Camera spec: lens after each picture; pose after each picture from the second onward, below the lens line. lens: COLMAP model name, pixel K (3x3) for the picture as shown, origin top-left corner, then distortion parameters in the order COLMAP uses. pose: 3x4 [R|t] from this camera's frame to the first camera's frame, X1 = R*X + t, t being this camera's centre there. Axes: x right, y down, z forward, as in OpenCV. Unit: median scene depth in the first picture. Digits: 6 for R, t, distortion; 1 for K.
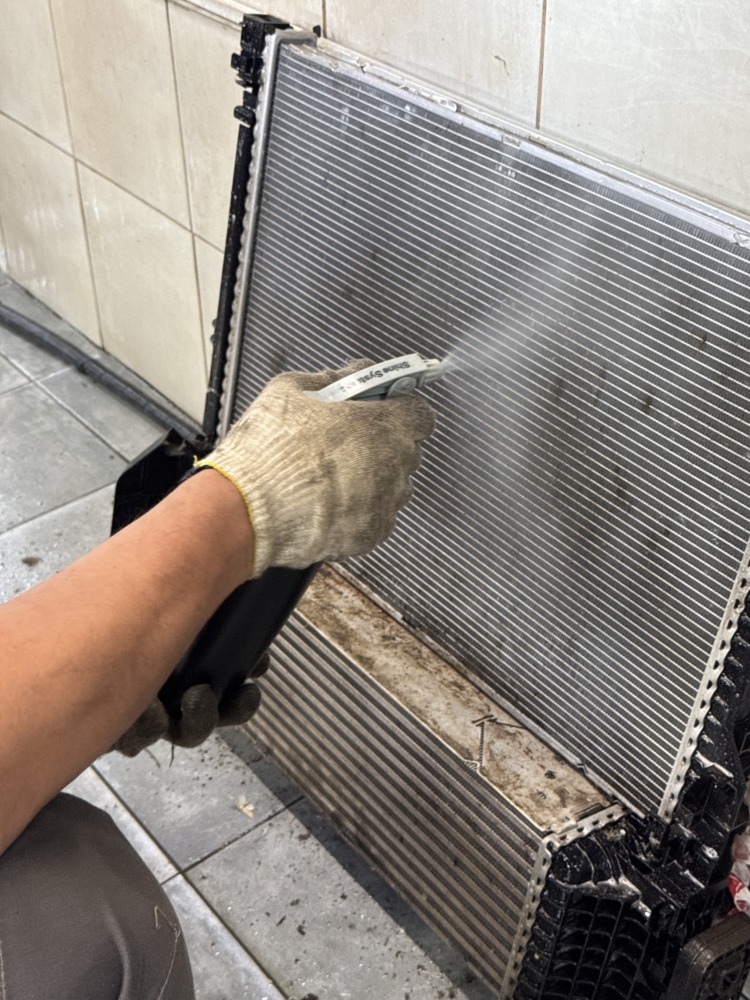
lens RADIAL K [[1372.8, 0, 374.8], [0, 1372.8, 502.0], [0, 0, 1]] dist [0.025259, 0.000000]
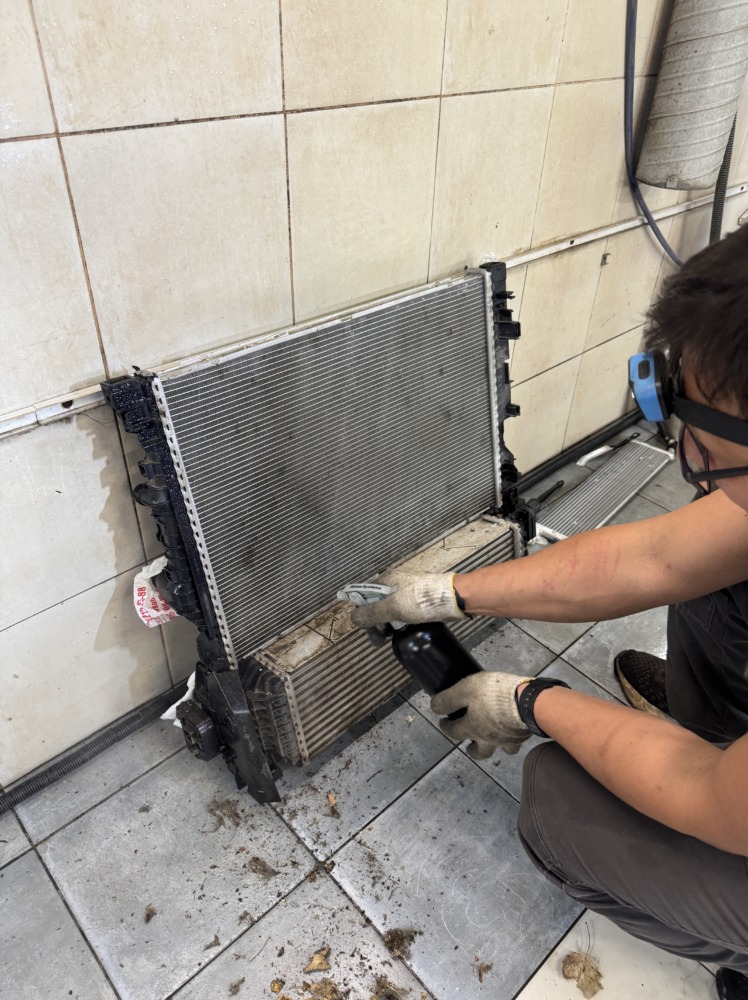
lens RADIAL K [[712.5, 0, 372.7], [0, 712.5, 495.9], [0, 0, 1]] dist [0.002632, 0.000190]
pose [[-0.081439, -0.581805, 0.809241, -0.834888], [0.565857, 0.641402, 0.518083, -0.585306], [-0.820472, 0.500106, 0.276983, 0.798492]]
